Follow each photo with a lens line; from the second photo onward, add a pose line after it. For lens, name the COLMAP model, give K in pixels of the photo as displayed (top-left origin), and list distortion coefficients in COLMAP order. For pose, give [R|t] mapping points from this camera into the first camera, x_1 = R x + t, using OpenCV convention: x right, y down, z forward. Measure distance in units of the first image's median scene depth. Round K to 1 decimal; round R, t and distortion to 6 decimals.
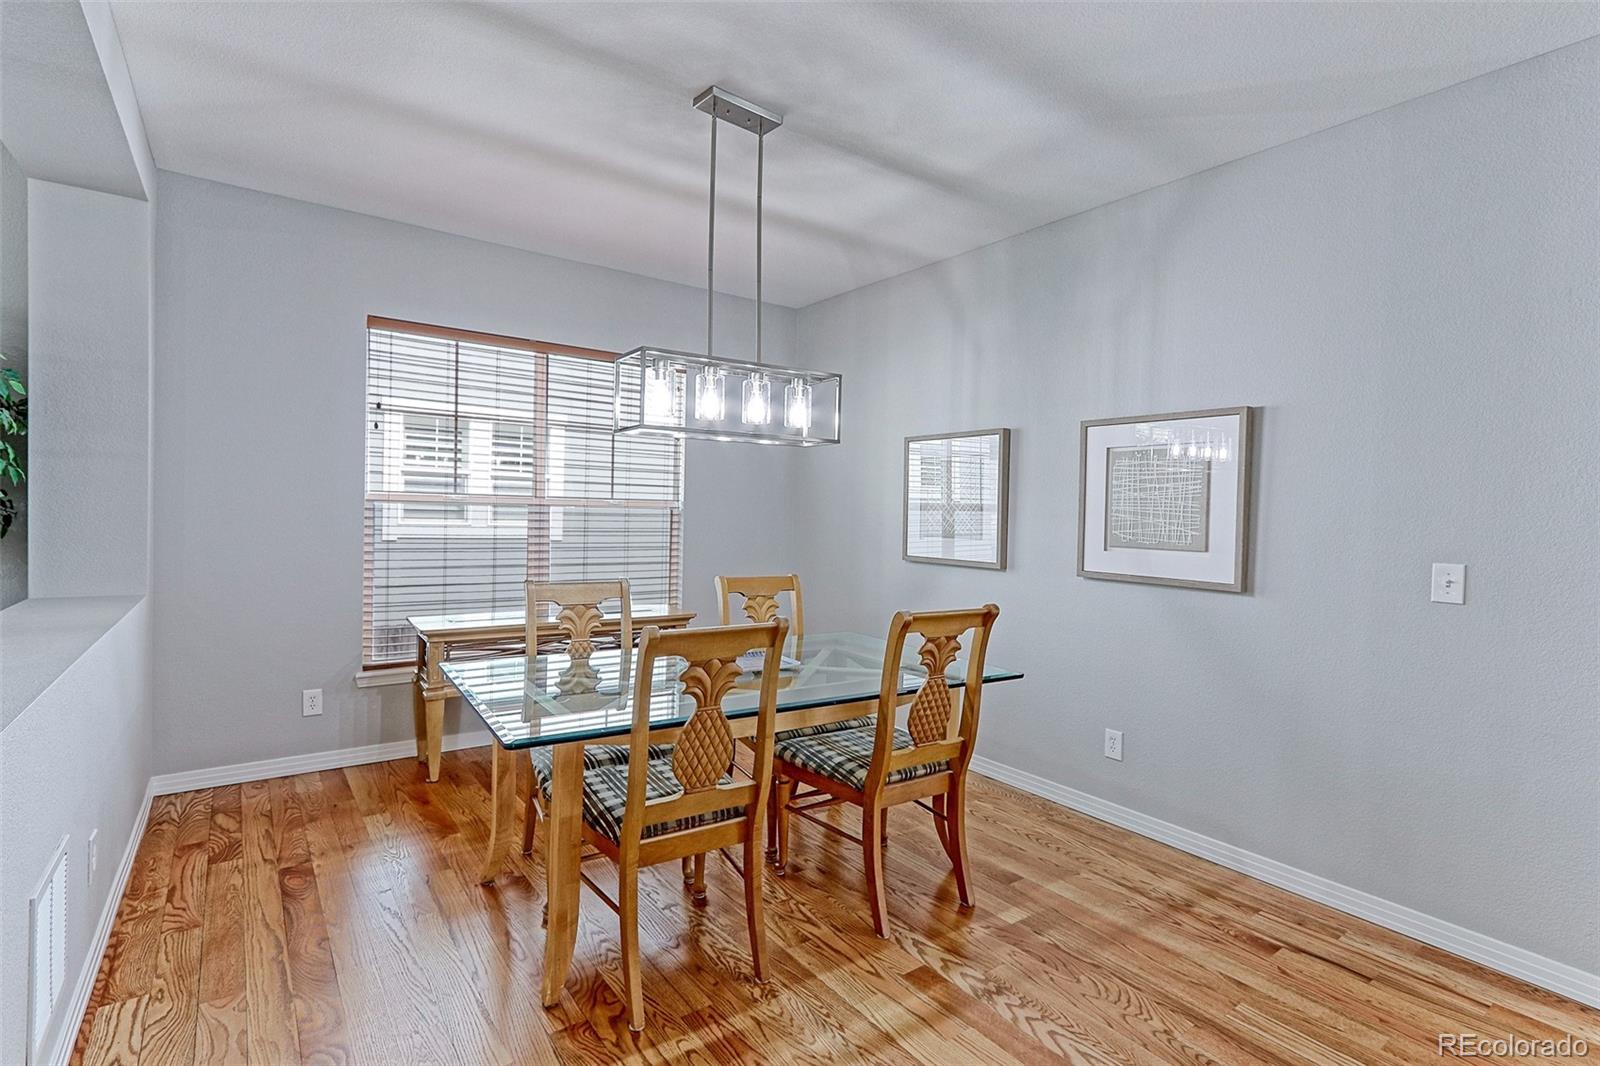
lens RADIAL K [[779.7, 0, 783.6], [0, 779.7, 525.7], [0, 0, 1]] dist [0.005374, 0.000402]
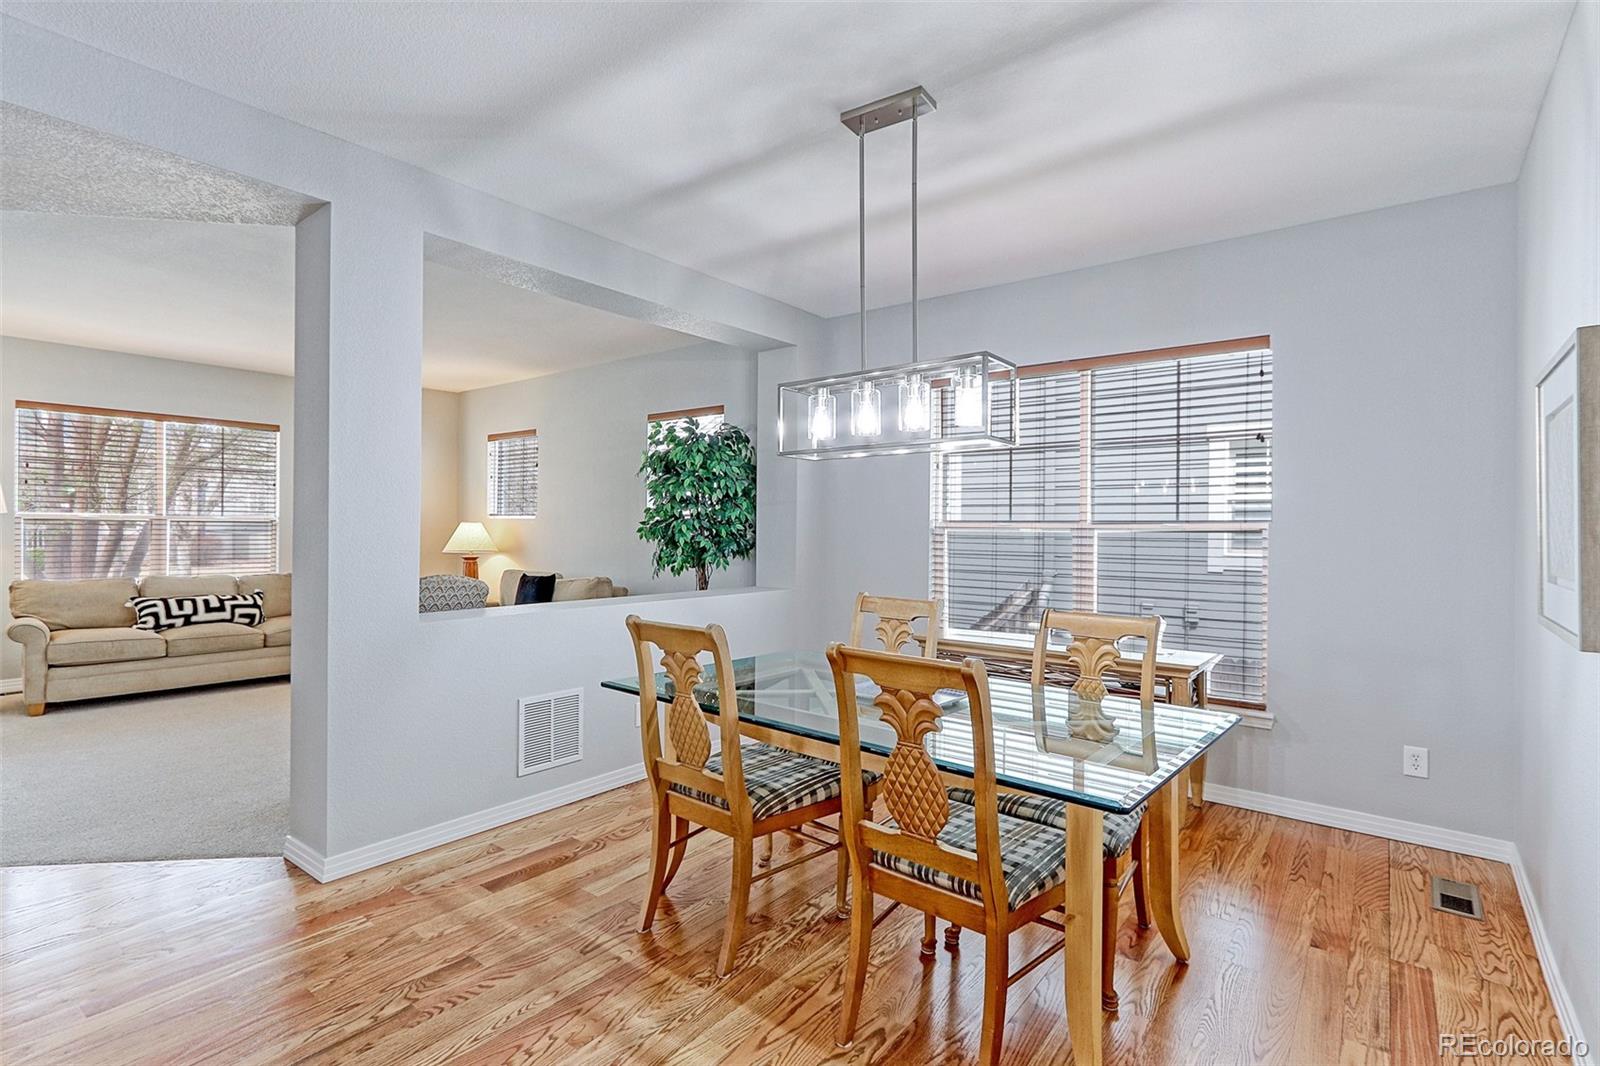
lens RADIAL K [[784.3, 0, 795.3], [0, 784.3, 531.3], [0, 0, 1]] dist [0.036661, -0.019060]
pose [[0.266183, -0.019633, -0.963723, 0.664932], [-0.020024, 0.999464, -0.025892, 0.009011], [0.963715, 0.026189, 0.265647, 0.512275]]
